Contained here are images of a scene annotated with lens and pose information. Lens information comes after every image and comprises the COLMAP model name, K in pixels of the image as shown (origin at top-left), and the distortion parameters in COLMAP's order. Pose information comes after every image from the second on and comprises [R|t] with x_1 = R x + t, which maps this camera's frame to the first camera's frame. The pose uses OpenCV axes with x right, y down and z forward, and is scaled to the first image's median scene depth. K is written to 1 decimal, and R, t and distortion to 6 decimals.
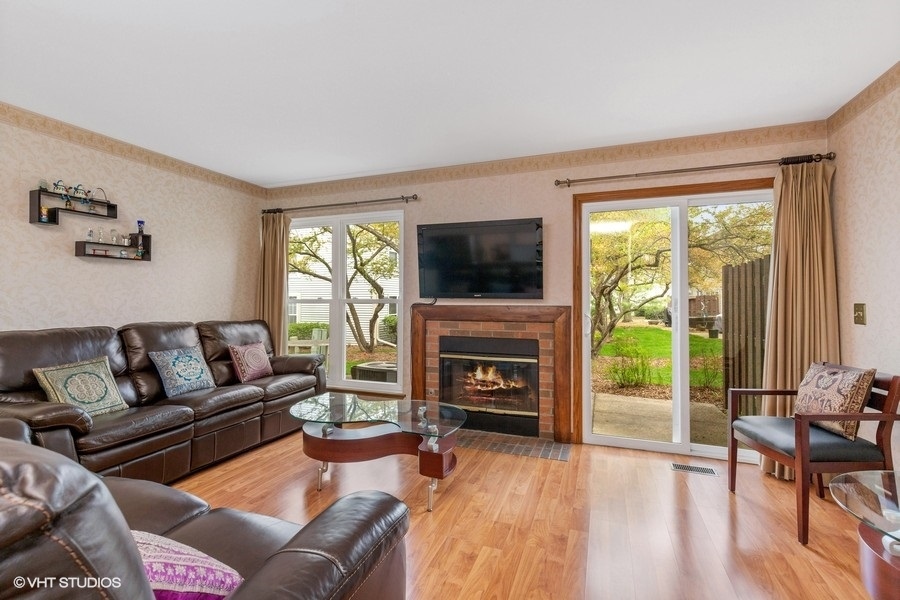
lens RADIAL K [[403.7, 0, 453.8], [0, 403.7, 294.6], [0, 0, 1]] dist [0.003836, -0.001650]
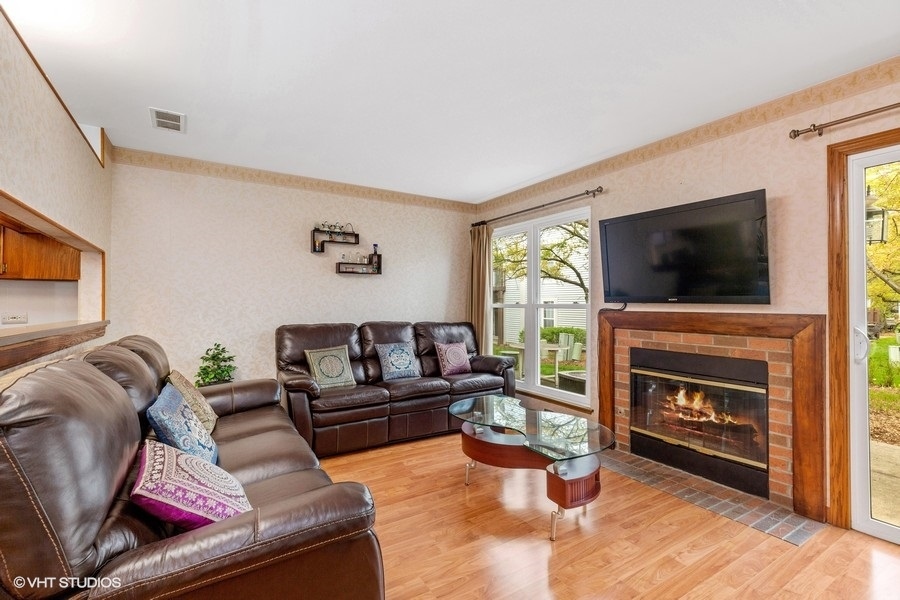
lens RADIAL K [[403.7, 0, 447.1], [0, 403.7, 299.1], [0, 0, 1]] dist [0.003836, -0.001650]
pose [[0.792579, -0.005517, -0.609744, 0.201442], [0.004724, 0.999985, -0.002907, 0.001278], [0.609751, -0.000577, 0.792593, 0.096780]]
